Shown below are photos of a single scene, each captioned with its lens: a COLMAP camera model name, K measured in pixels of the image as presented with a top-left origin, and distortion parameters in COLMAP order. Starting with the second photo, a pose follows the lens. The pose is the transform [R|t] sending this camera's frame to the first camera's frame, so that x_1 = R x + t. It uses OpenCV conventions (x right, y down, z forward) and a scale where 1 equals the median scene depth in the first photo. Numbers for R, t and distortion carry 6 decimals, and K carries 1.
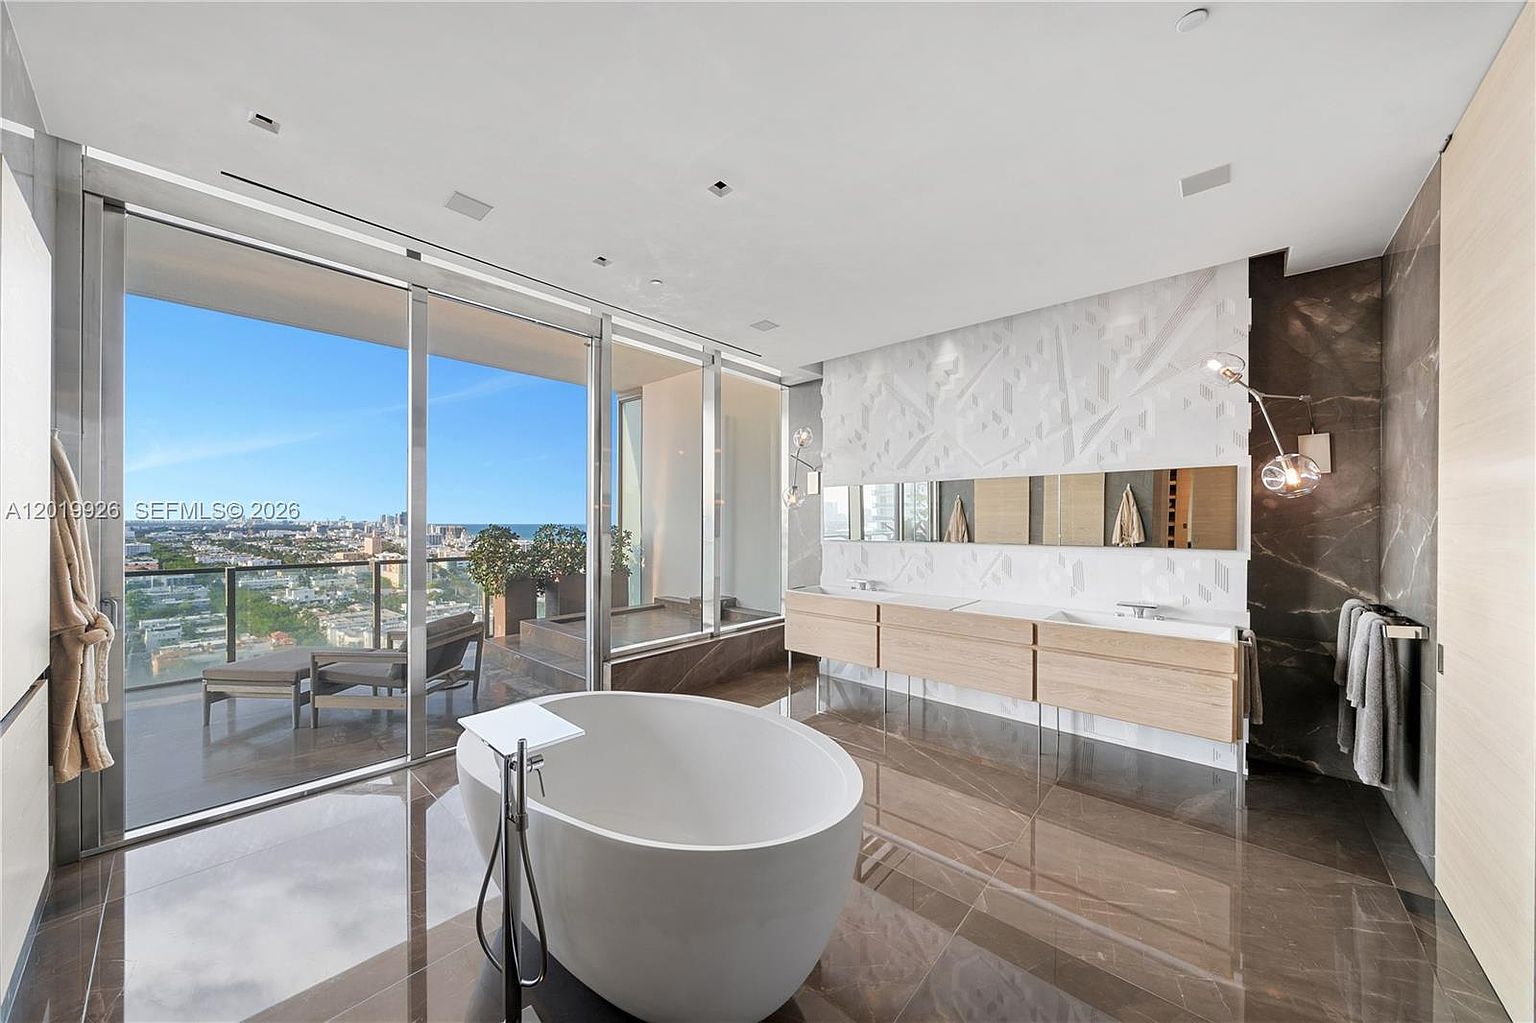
lens RADIAL K [[560.9, 0, 783.1], [0, 560.9, 519.7], [0, 0, 1]] dist [0.009094, 0.000078]
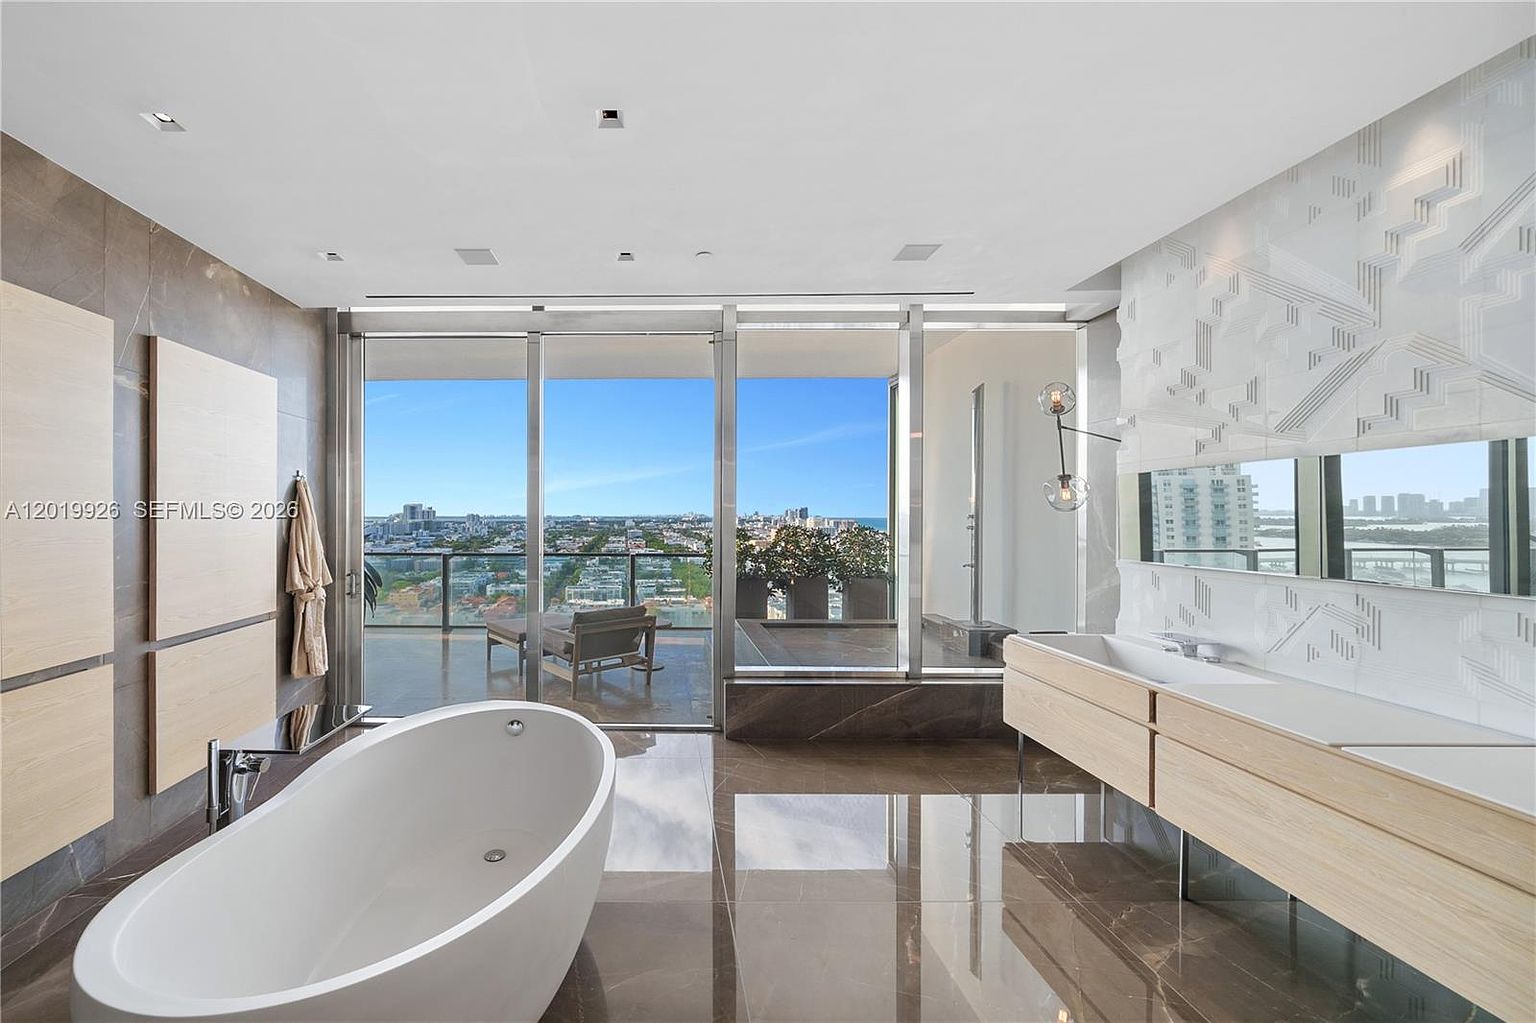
lens RADIAL K [[560.9, 0, 769.9], [0, 560.9, 506.9], [0, 0, 1]] dist [0.009094, 0.000078]
pose [[0.635501, 0.000107, -0.772100, 0.305548], [-0.002767, 0.999994, -0.002139, -0.020127], [0.772095, 0.003496, 0.635498, 0.319076]]
